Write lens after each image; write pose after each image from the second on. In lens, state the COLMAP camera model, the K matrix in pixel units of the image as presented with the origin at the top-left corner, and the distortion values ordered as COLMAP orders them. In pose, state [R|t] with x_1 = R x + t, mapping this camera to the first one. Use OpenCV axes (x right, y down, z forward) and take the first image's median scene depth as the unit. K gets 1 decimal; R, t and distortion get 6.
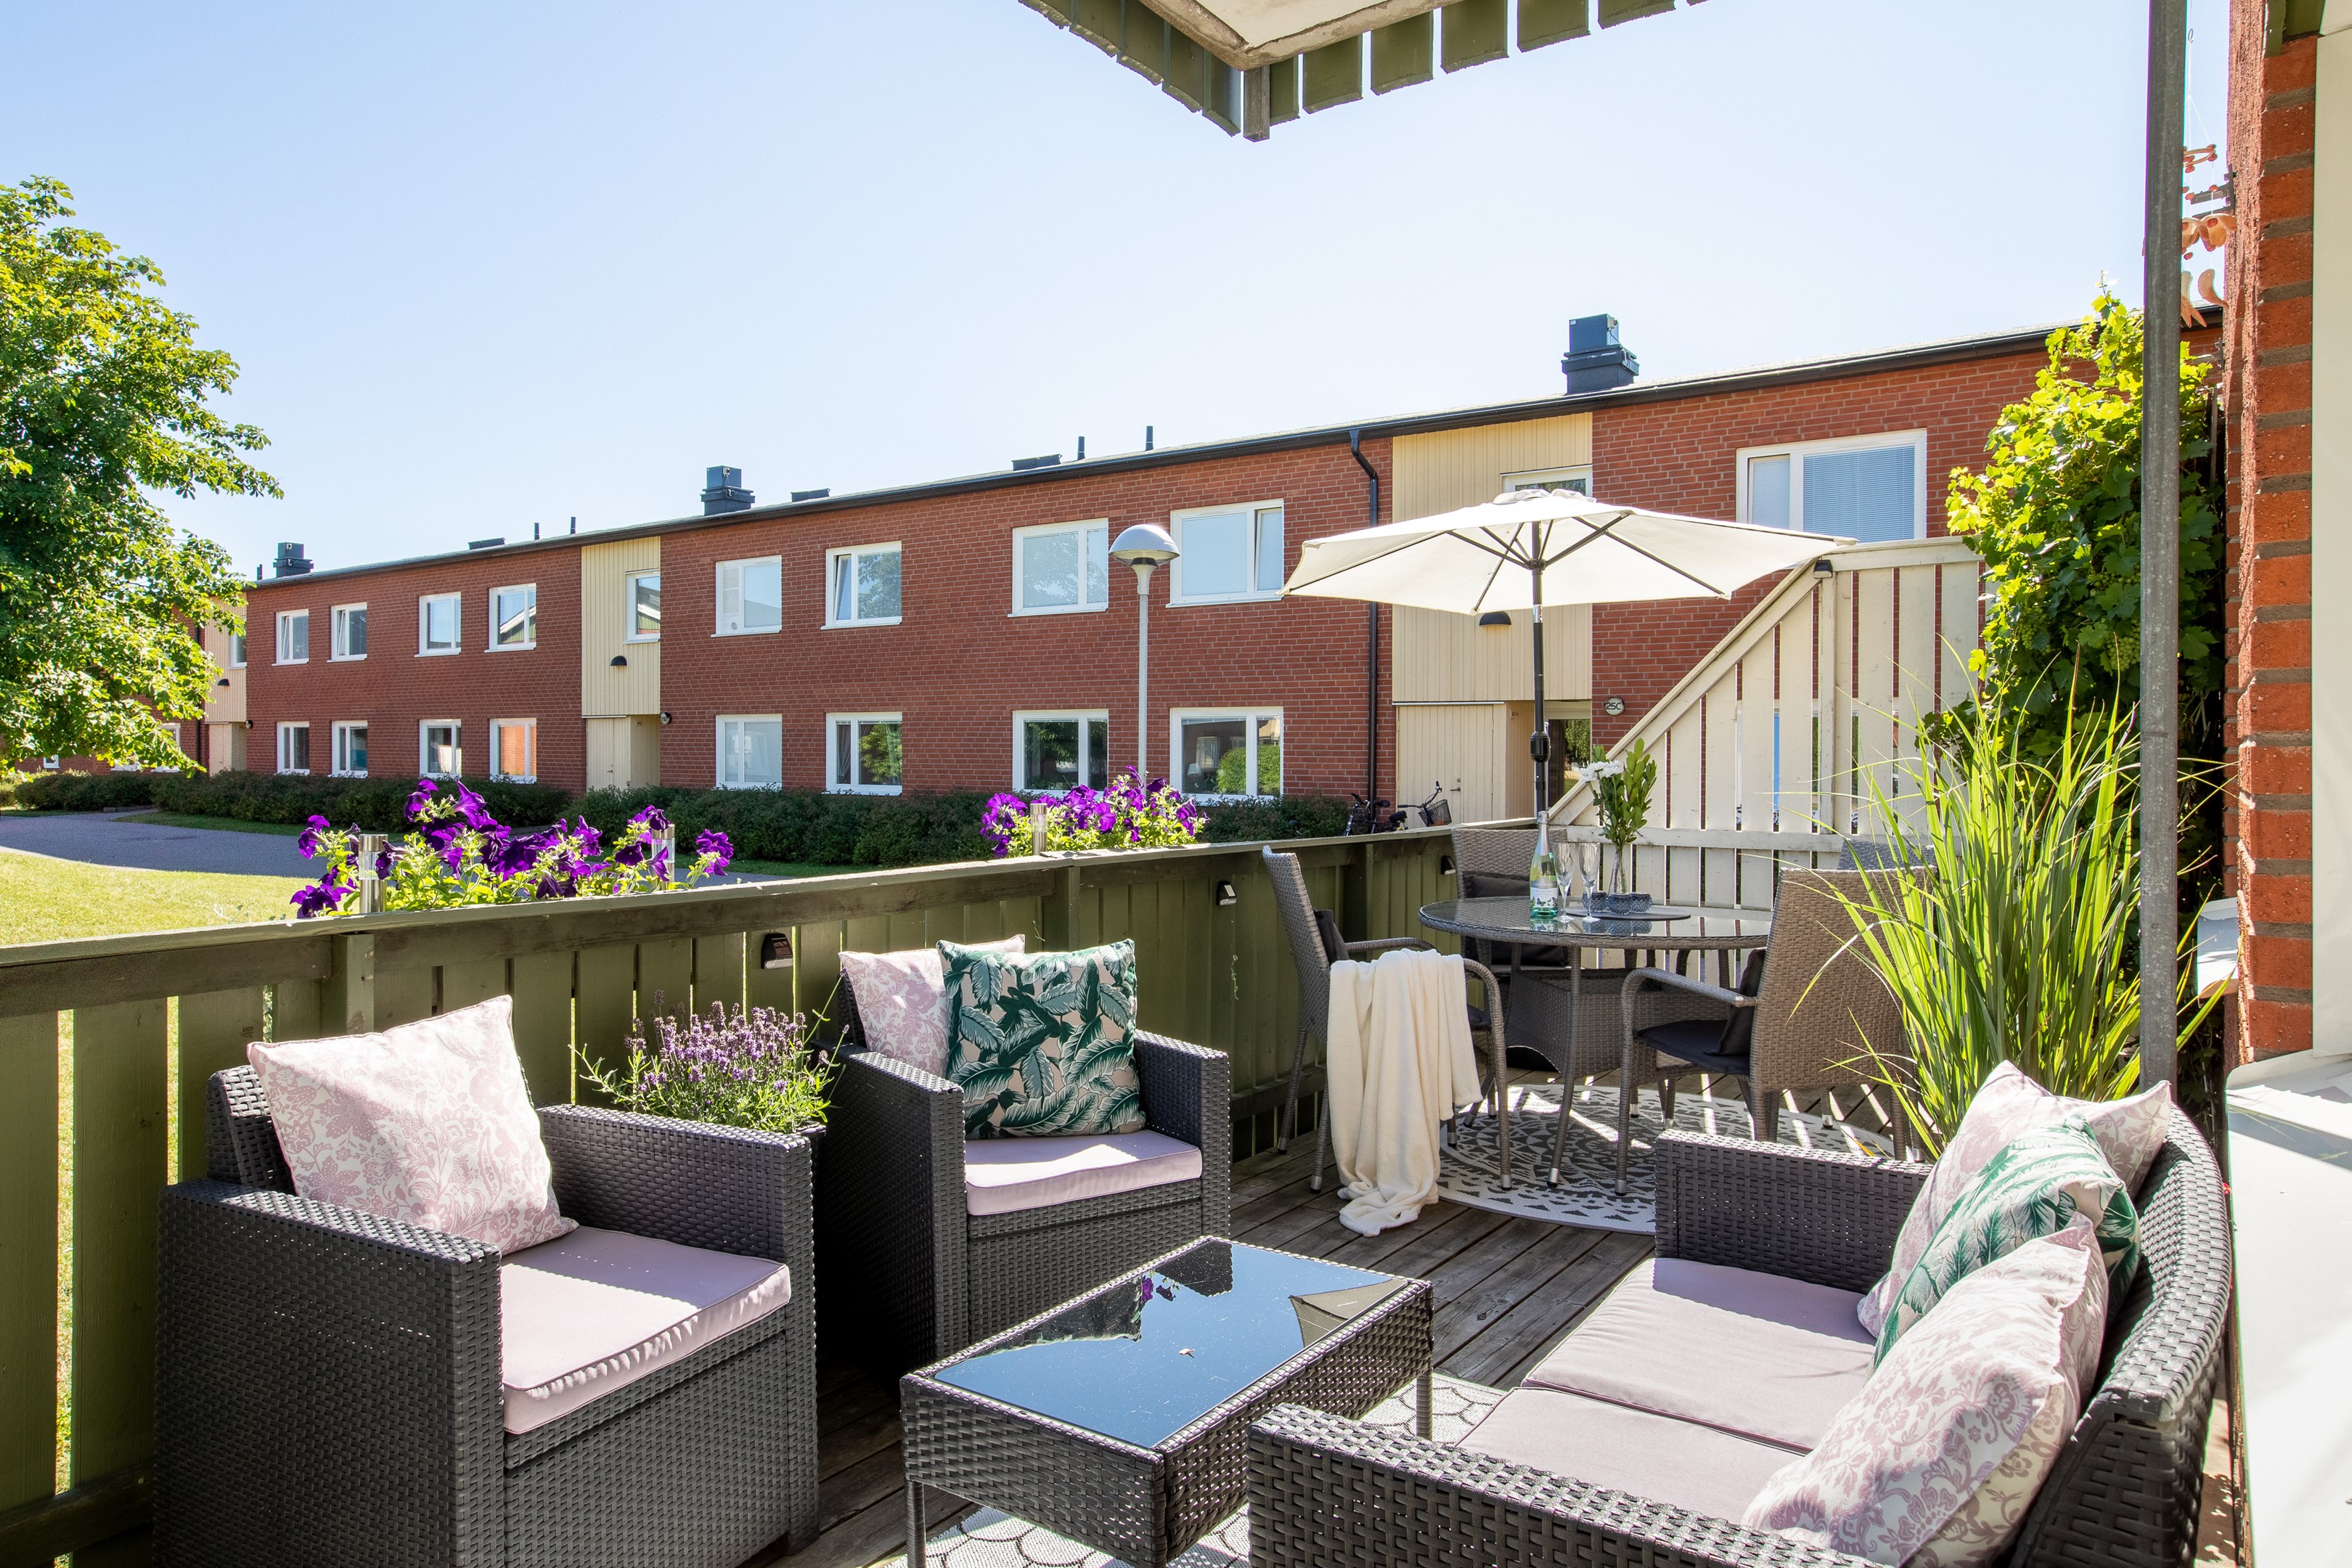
lens RADIAL K [[1466.8, 0, 1175.6], [0, 1466.8, 760.0], [0, 0, 1]] dist [-0.044346, 0.002742]
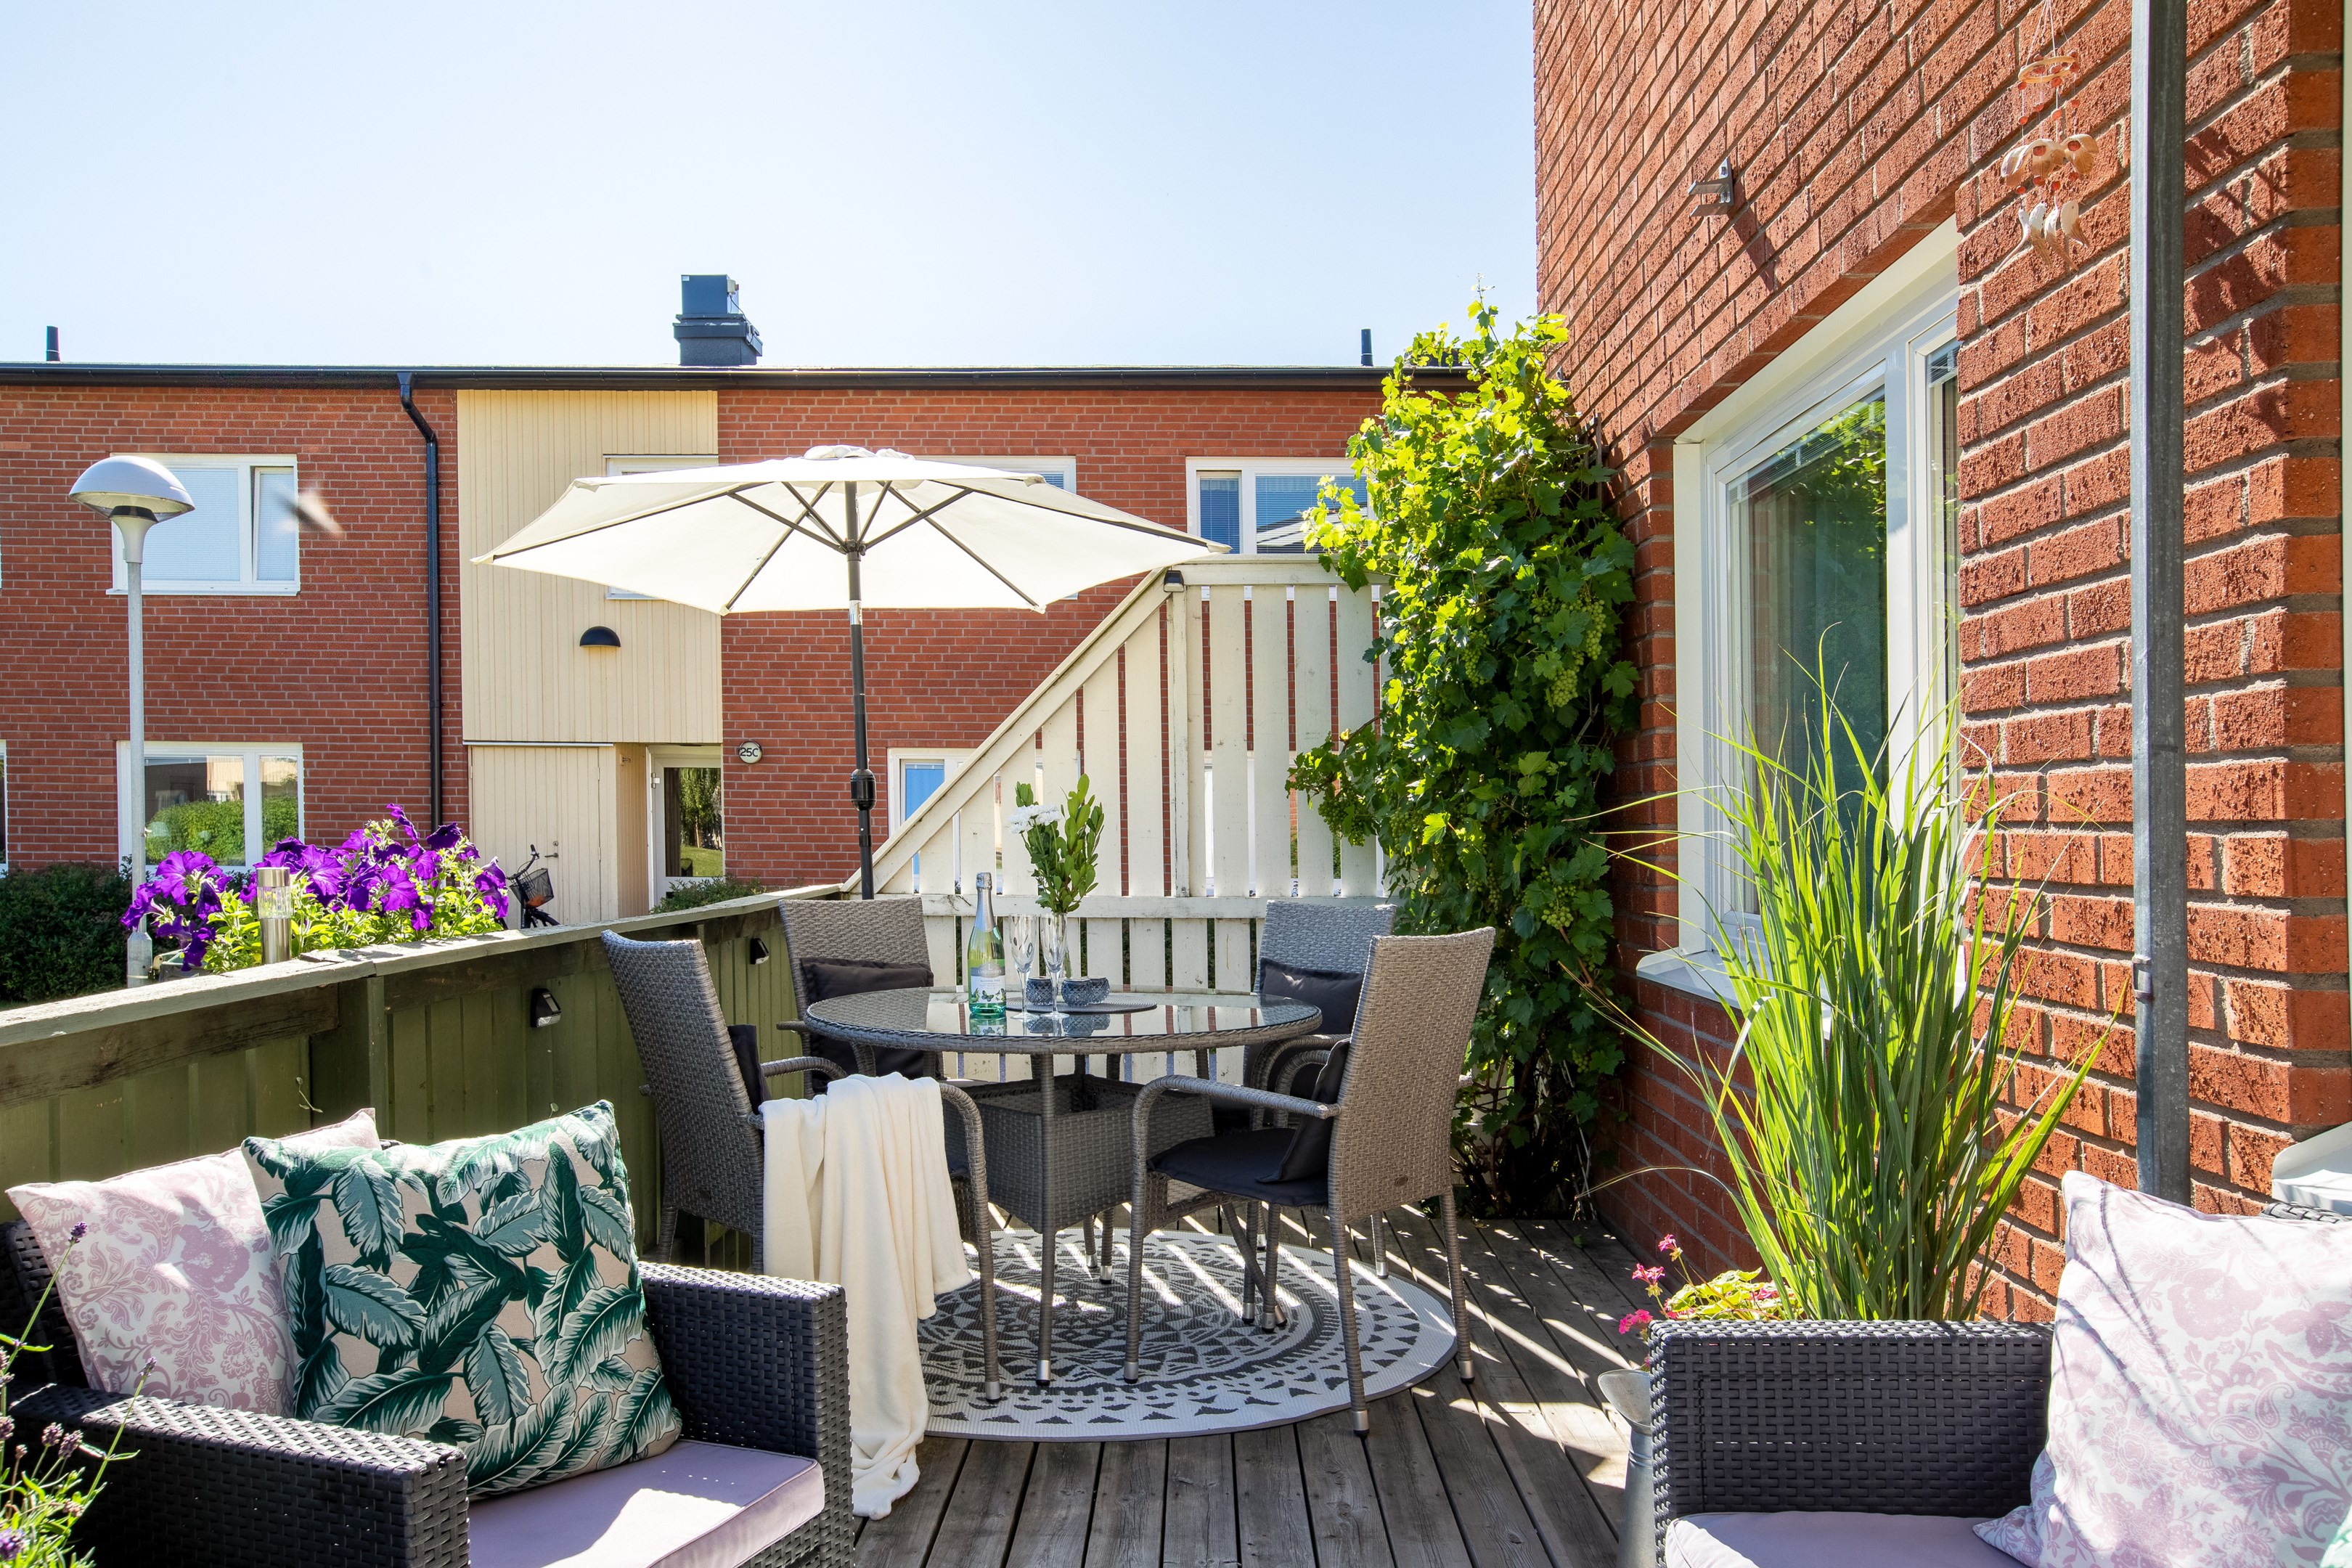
lens RADIAL K [[1745.4, 0, 1200.2], [0, 1745.4, 841.4], [0, 0, 1]] dist [-0.020139, 0.047053]
pose [[0.836779, -0.006105, 0.547507, -0.166352], [-0.000169, 0.999935, 0.011408, 0.012518], [-0.547541, -0.009638, 0.836723, 0.257165]]
